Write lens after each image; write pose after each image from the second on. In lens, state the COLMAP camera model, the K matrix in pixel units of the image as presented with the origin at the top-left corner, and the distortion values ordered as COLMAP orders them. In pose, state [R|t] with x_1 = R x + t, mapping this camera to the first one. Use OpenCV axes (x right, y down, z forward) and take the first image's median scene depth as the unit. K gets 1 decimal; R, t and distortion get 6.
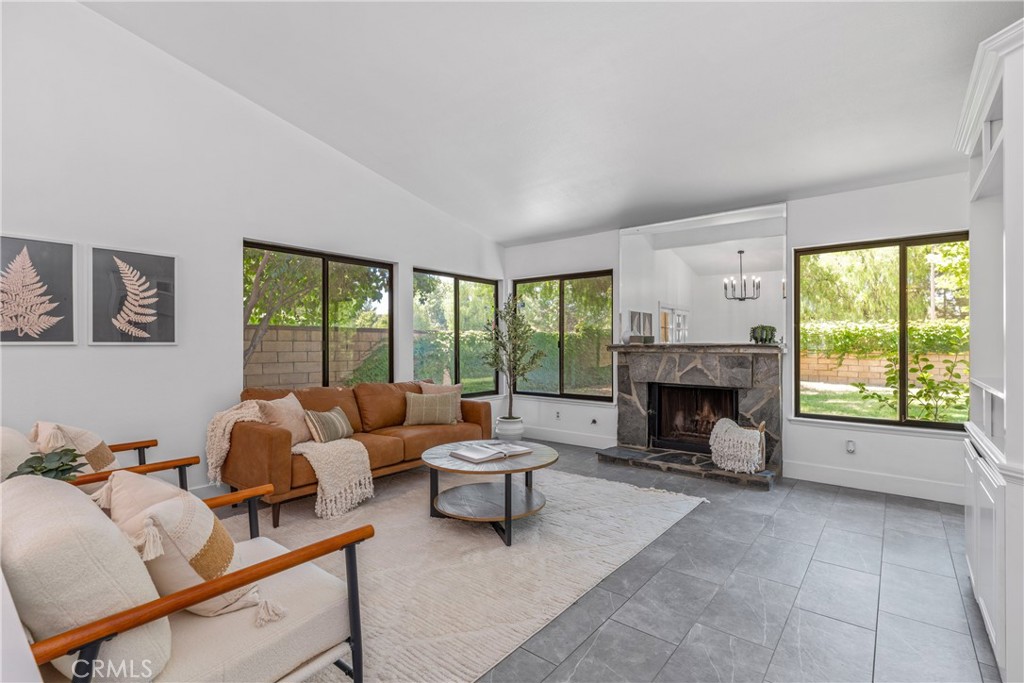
lens RADIAL K [[473.4, 0, 518.5], [0, 473.4, 347.0], [0, 0, 1]] dist [0.002360, -0.000098]
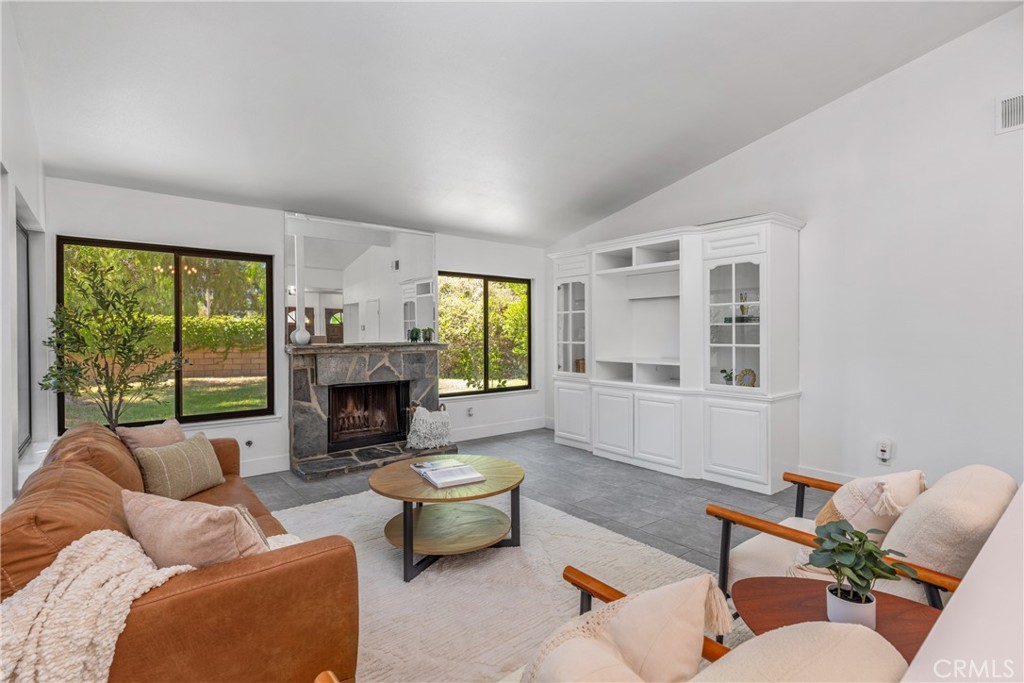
lens RADIAL K [[473.4, 0, 517.0], [0, 473.4, 335.1], [0, 0, 1]] dist [0.002360, -0.000098]
pose [[0.227450, -0.000505, 0.973790, -0.595905], [0.008086, 0.999966, -0.001370, -0.021948], [-0.973756, 0.008185, 0.227446, 0.443358]]
